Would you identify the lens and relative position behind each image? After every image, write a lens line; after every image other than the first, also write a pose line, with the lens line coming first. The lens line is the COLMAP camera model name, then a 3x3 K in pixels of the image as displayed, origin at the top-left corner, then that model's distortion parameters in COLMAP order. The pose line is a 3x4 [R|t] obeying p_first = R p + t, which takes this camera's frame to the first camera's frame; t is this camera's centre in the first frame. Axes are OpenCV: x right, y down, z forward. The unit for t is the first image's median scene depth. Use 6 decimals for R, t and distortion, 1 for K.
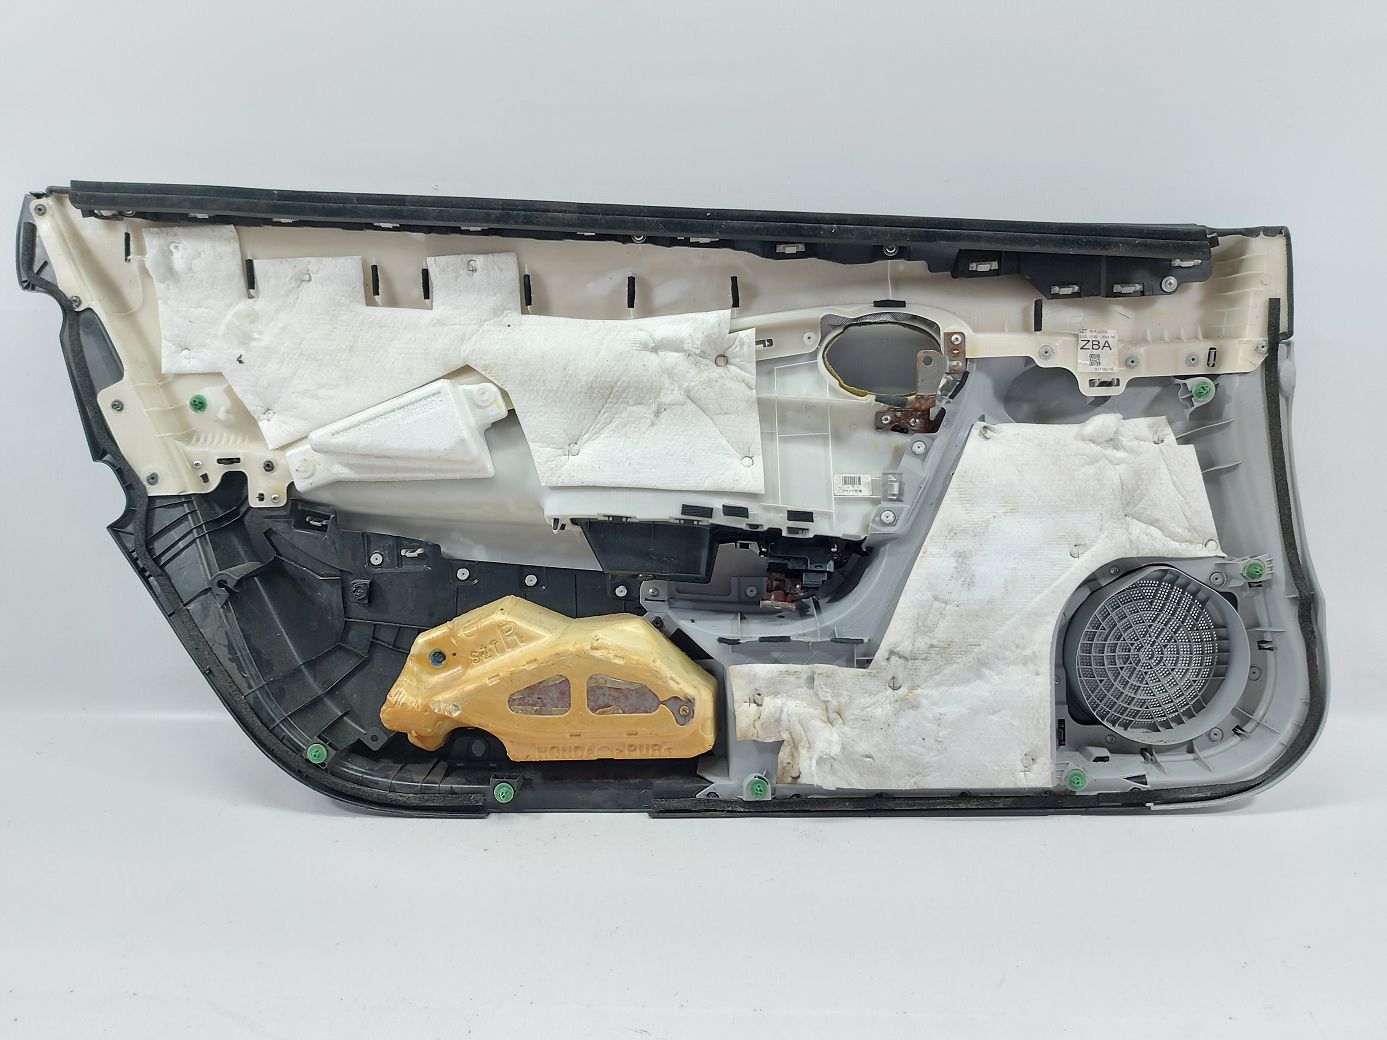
lens RADIAL K [[1046.1, 0, 691.5], [0, 1046.1, 519.4], [0, 0, 1]] dist [0.005523, 0.000697]
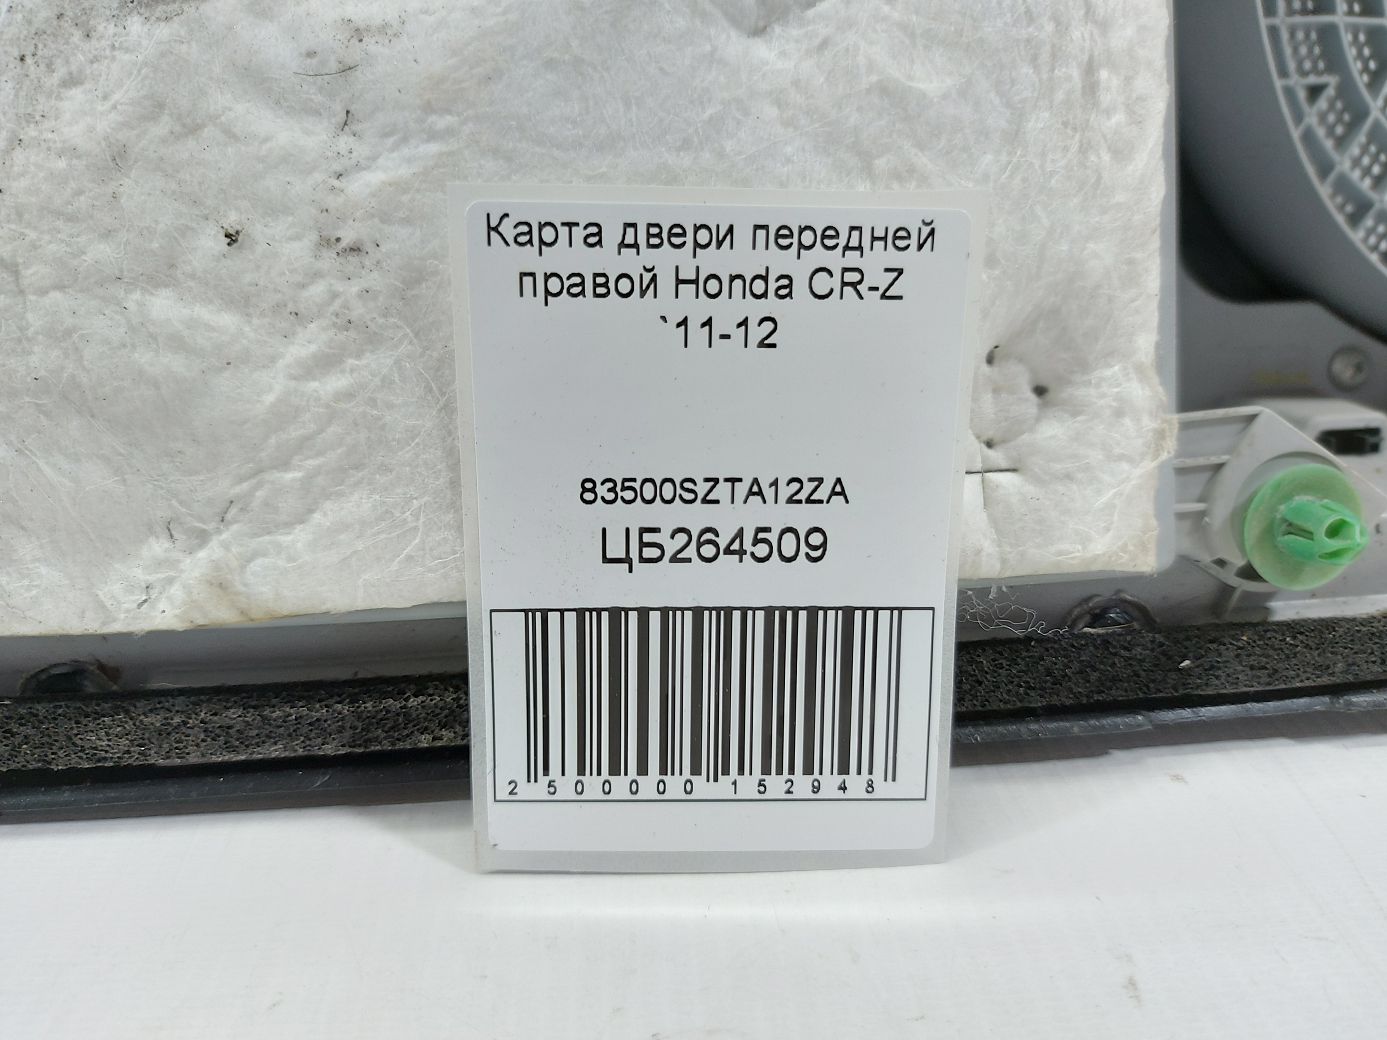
lens RADIAL K [[1046.1, 0, 694.1], [0, 1046.1, 520.1], [0, 0, 1]] dist [0.005523, 0.000697]
pose [[0.993322, -0.030877, 0.111165, 0.262240], [0.019059, 0.994199, 0.105852, 0.231495], [-0.113788, -0.103026, 0.988149, 0.861793]]
